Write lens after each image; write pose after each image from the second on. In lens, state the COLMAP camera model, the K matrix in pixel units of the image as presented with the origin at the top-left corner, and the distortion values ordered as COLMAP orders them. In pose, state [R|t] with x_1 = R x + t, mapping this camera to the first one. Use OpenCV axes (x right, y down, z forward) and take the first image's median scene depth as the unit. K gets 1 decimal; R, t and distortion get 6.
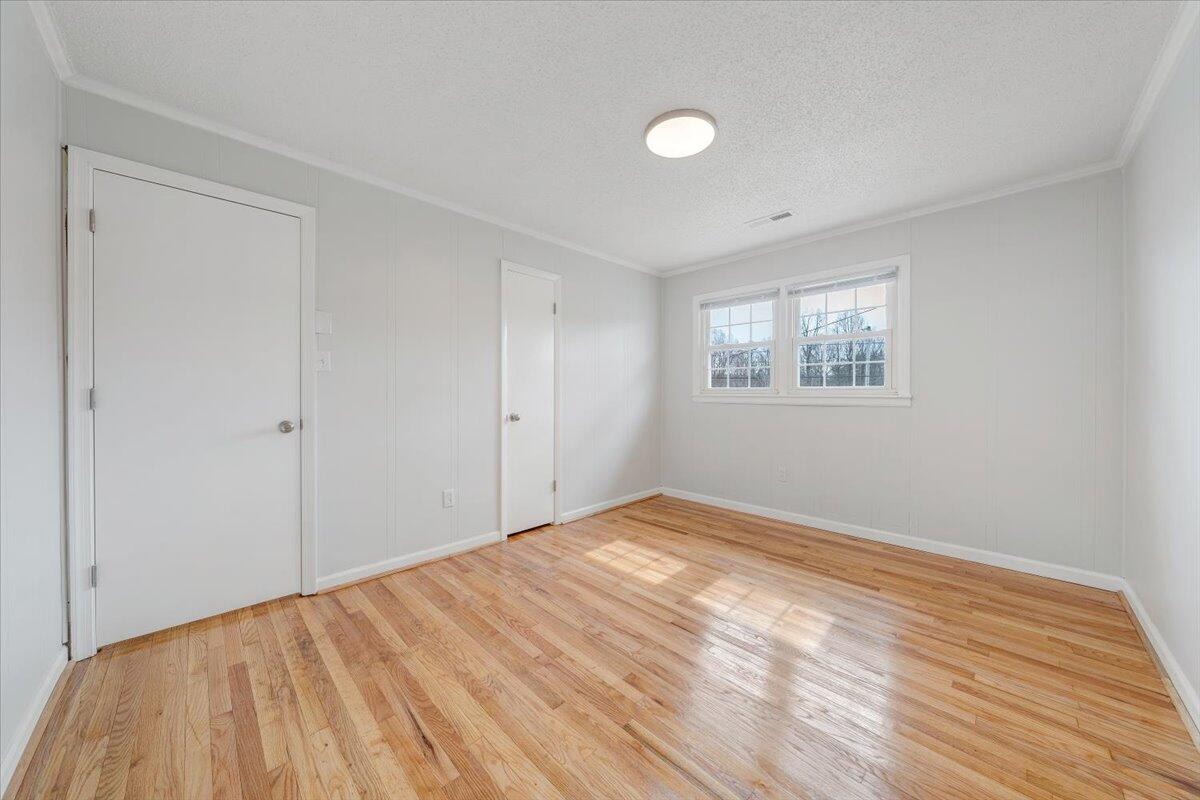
lens RADIAL K [[410.4, 0, 598.2], [0, 410.4, 394.9], [0, 0, 1]] dist [-0.004128, 0.000445]
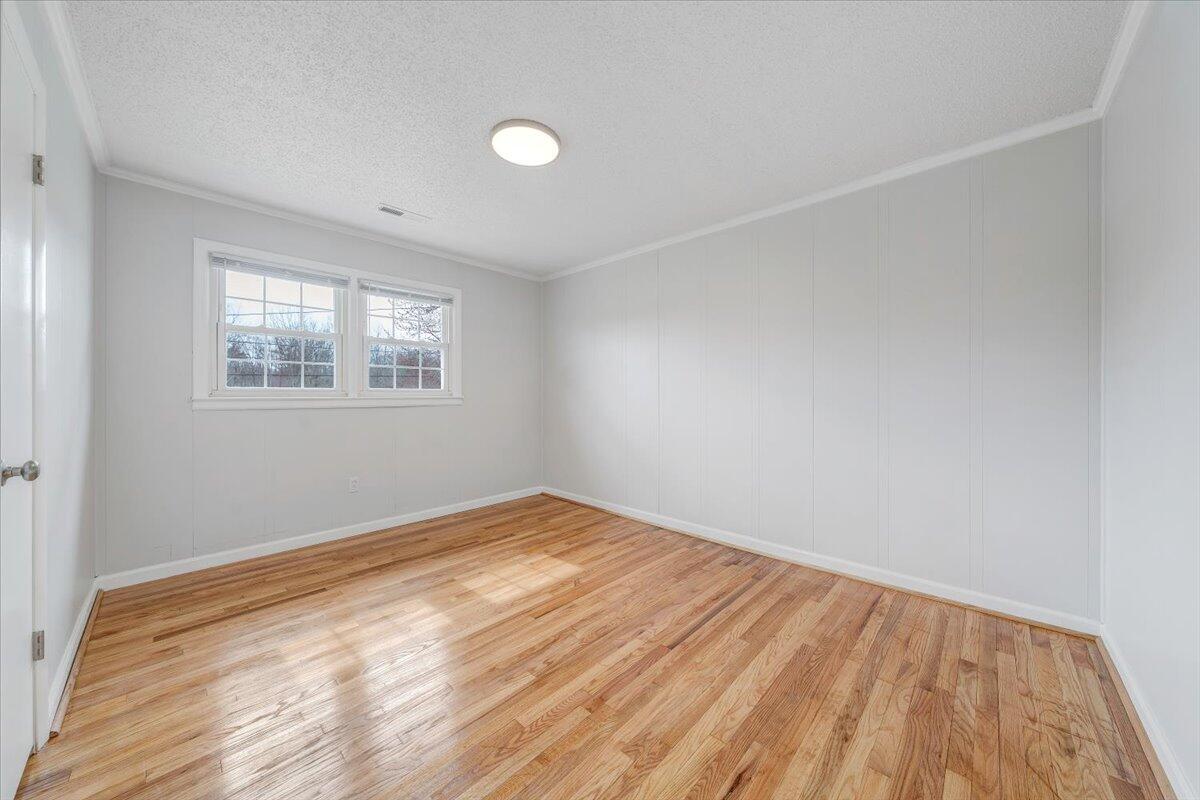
lens RADIAL K [[410.4, 0, 604.1], [0, 410.4, 395.5], [0, 0, 1]] dist [-0.004128, 0.000445]
pose [[-0.036343, -0.004175, 0.999331, -0.541637], [0.005971, 0.999973, 0.004395, -0.004398], [-0.999322, 0.006127, -0.036317, 0.547462]]
